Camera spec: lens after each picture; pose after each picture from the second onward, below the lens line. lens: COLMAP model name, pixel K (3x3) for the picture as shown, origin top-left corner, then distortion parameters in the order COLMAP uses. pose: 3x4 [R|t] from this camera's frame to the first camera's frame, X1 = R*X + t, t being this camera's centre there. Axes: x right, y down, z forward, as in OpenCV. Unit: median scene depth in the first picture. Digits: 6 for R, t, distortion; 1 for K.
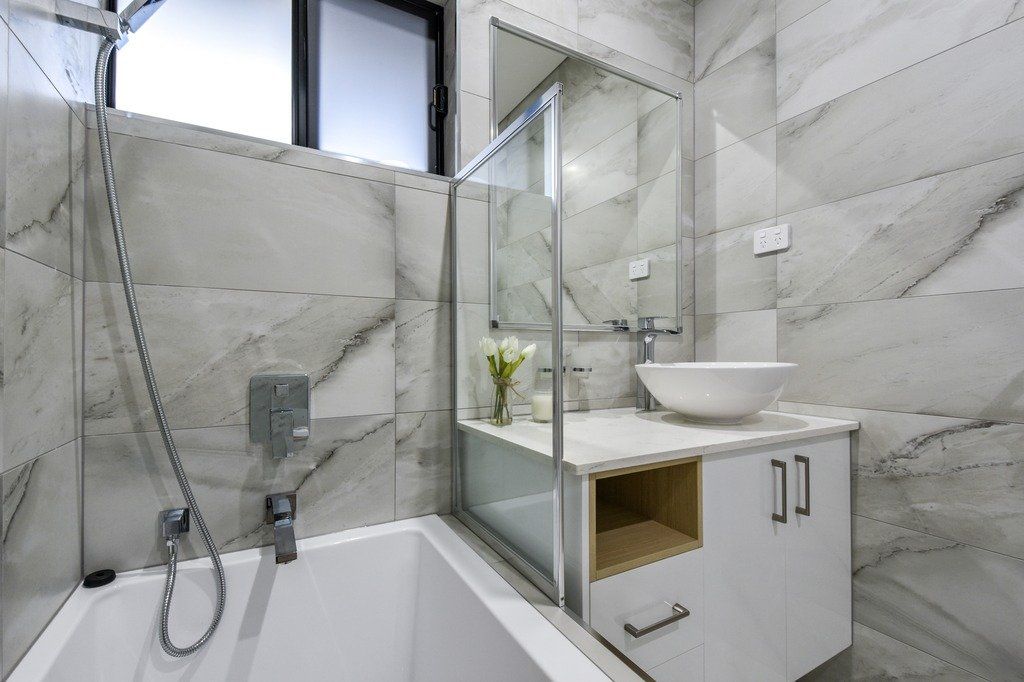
lens RADIAL K [[452.9, 0, 512.0], [0, 452.9, 341.0], [0, 0, 1]] dist [0.021682, -0.014216]
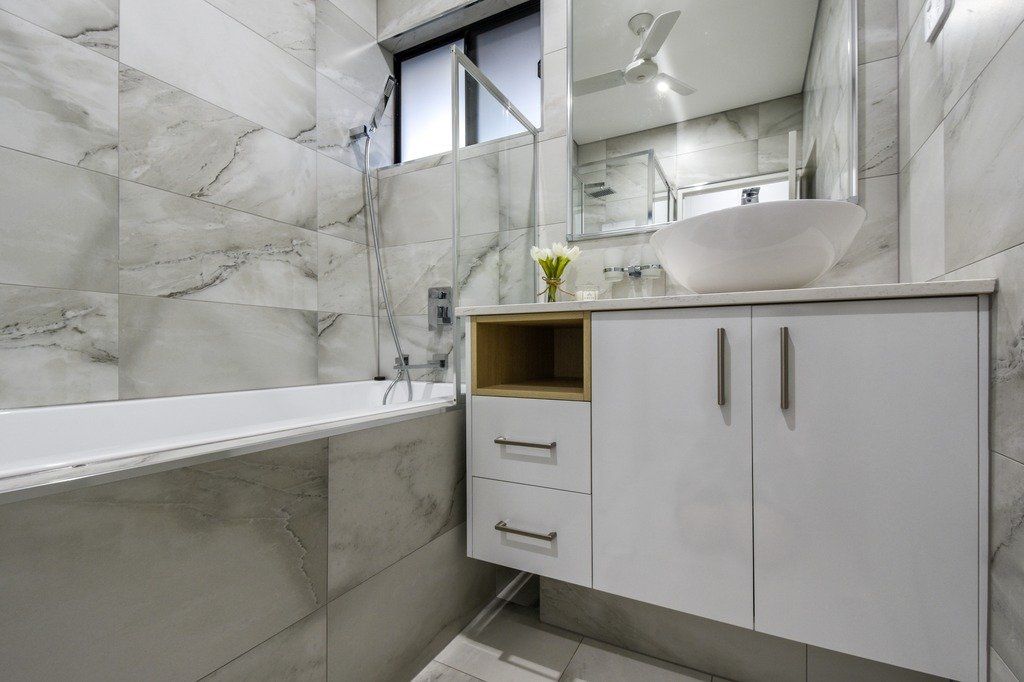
lens RADIAL K [[453.6, 0, 513.7], [0, 453.6, 353.4], [0, 0, 1]] dist [0.016799, -0.012748]
pose [[0.535402, 0.005866, -0.844577, 1.097884], [0.017054, 0.999697, 0.017754, 0.297797], [0.844425, -0.023908, 0.535140, 0.289780]]
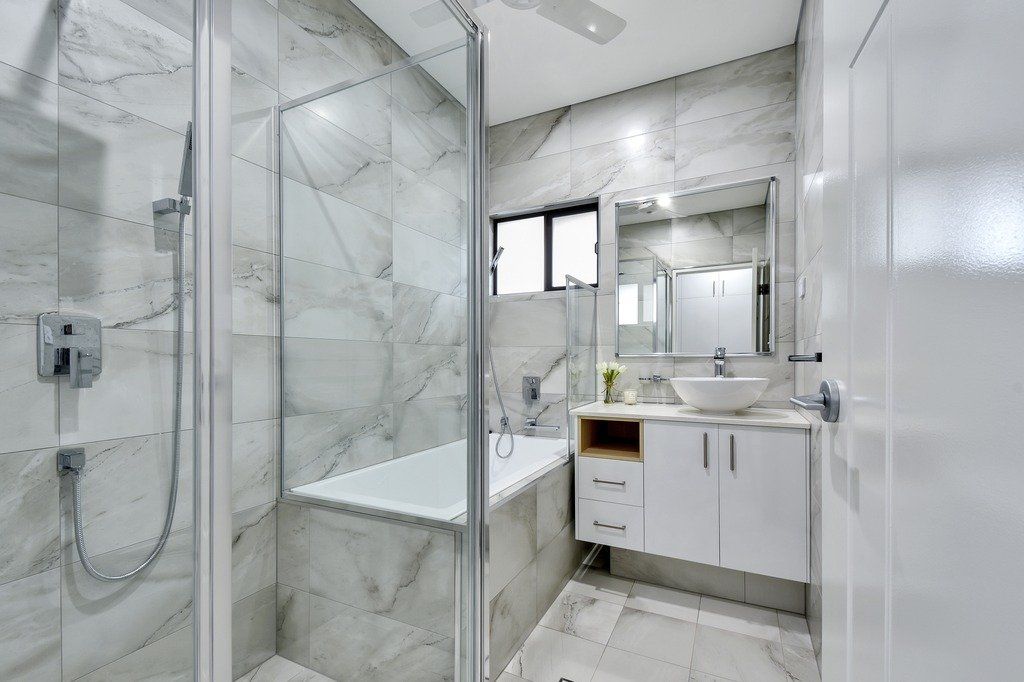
lens RADIAL K [[448.7, 0, 515.2], [0, 448.7, 362.1], [0, 0, 1]] dist [0.024332, -0.012969]
pose [[0.558719, 0.004818, -0.829343, 1.693243], [0.016770, 0.999713, 0.017105, -0.059627], [0.829188, -0.023465, 0.558477, -0.612246]]
